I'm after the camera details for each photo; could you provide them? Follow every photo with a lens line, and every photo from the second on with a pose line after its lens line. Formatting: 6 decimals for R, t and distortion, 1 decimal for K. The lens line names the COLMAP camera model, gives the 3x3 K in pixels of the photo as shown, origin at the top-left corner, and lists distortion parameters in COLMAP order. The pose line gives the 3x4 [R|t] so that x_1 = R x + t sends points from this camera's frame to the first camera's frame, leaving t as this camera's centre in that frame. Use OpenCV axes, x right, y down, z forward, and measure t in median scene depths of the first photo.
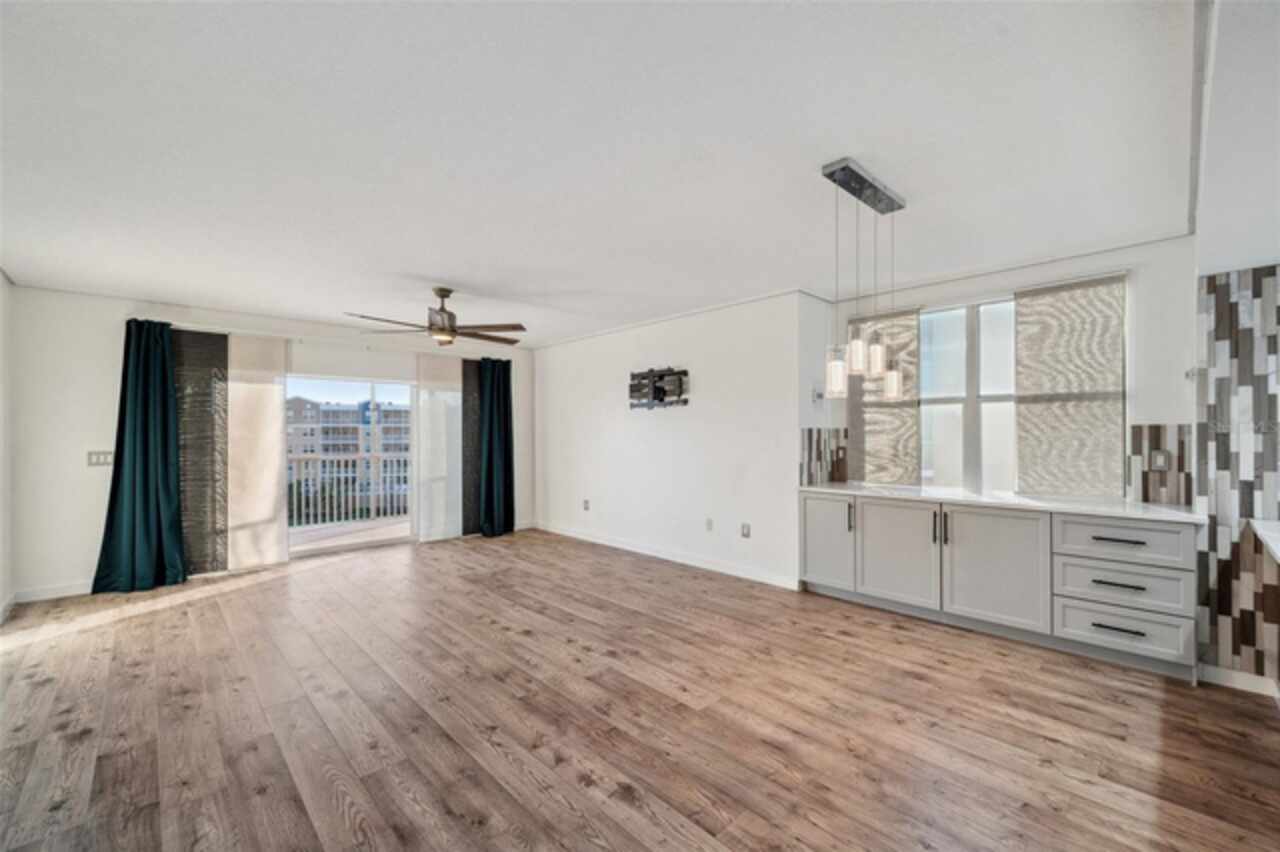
lens RADIAL K [[513.8, 0, 642.7], [0, 513.8, 434.3], [0, 0, 1]] dist [0.000777, -0.000361]
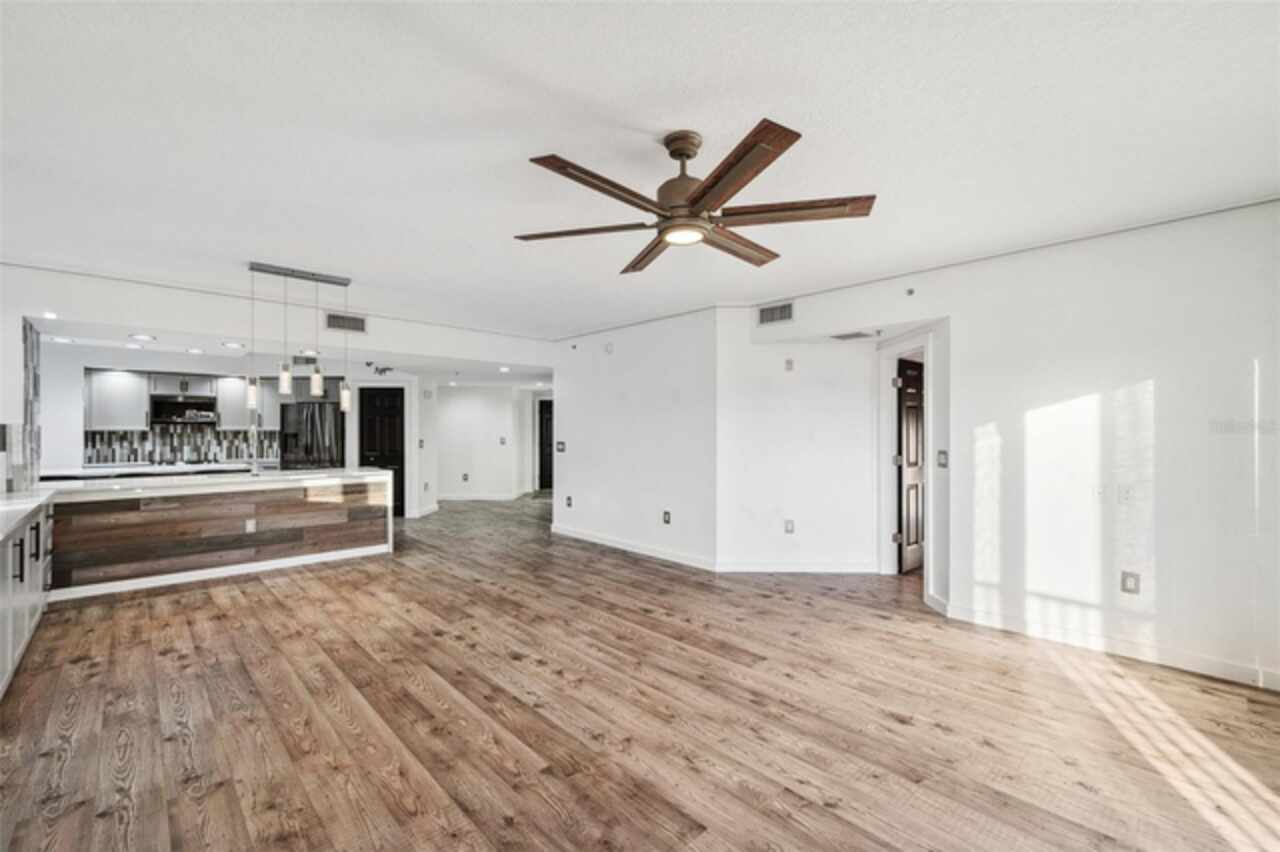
lens RADIAL K [[533.4, 0, 652.7], [0, 533.4, 430.0], [0, 0, 1]] dist [0.001736, -0.000509]
pose [[-0.999898, 0.003171, -0.013958, -0.446189], [0.003138, 0.999992, 0.002390, -0.005326], [0.013966, 0.002346, -0.999900, 1.918124]]
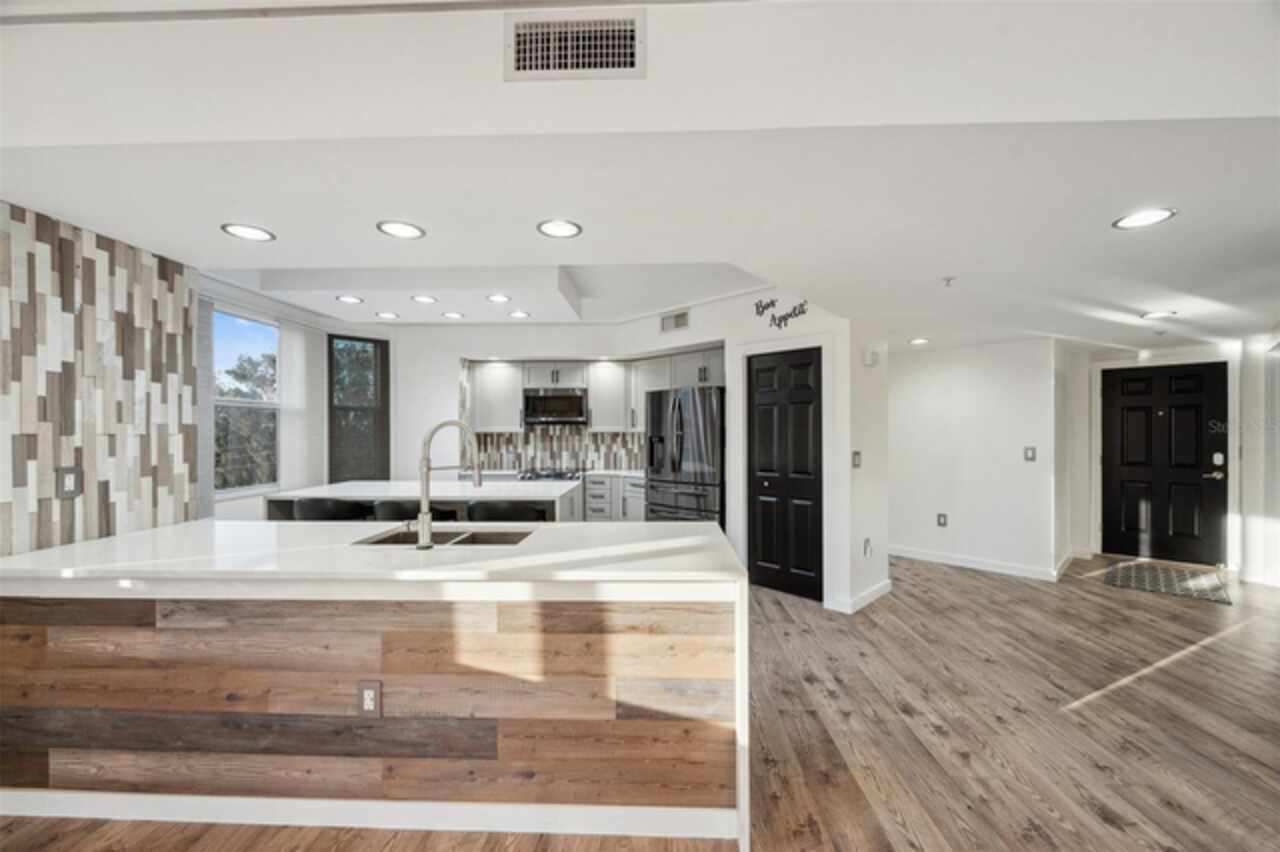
lens RADIAL K [[513.8, 0, 643.8], [0, 513.8, 429.1], [0, 0, 1]] dist [0.000777, -0.000361]
pose [[-0.695655, 0.008624, 0.718324, 0.077811], [0.005786, 0.999963, -0.006402, -0.001337], [-0.718352, -0.000298, -0.695679, 0.617953]]
